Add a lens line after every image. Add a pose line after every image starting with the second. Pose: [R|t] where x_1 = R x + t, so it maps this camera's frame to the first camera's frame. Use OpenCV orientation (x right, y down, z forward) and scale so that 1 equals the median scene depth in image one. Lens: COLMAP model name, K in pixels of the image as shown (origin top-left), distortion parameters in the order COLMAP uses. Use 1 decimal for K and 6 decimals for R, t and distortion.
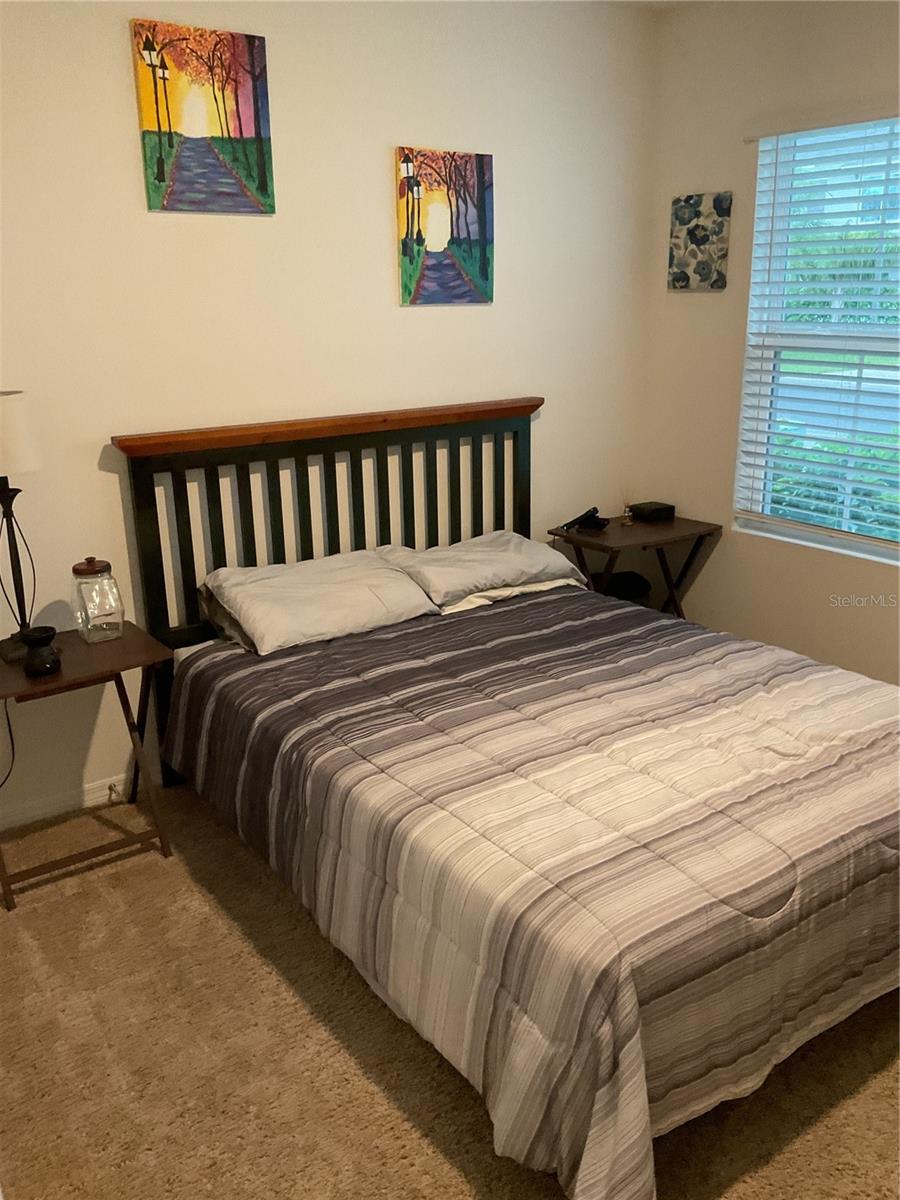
lens RADIAL K [[1004.8, 0, 439.3], [0, 1004.8, 593.9], [0, 0, 1]] dist [0.065003, -0.136330]
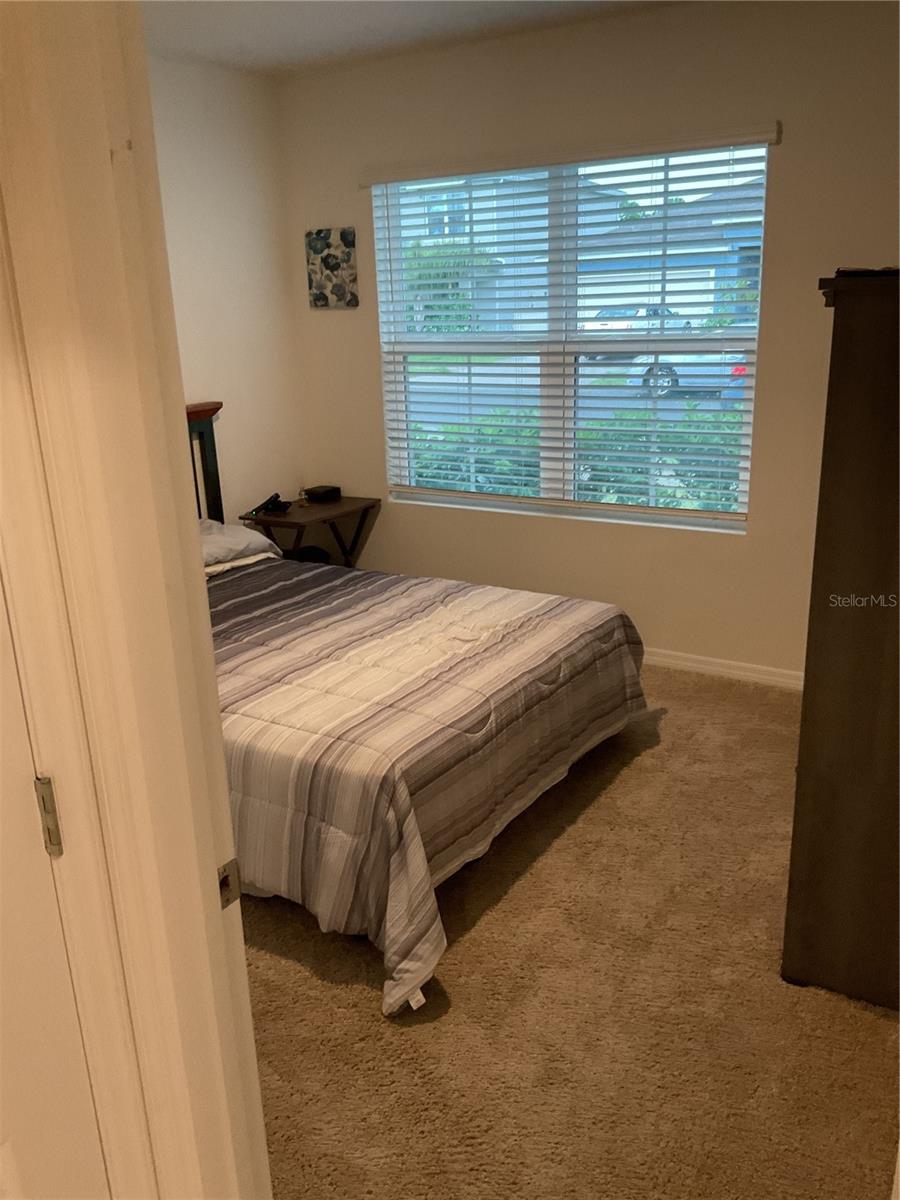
lens RADIAL K [[1004.8, 0, 445.6], [0, 1004.8, 598.3], [0, 0, 1]] dist [0.065003, -0.136330]
pose [[0.924789, -0.125600, 0.359151, -0.149855], [0.128237, 0.991605, 0.016575, 0.061837], [-0.358218, 0.030728, 0.933132, -0.244823]]
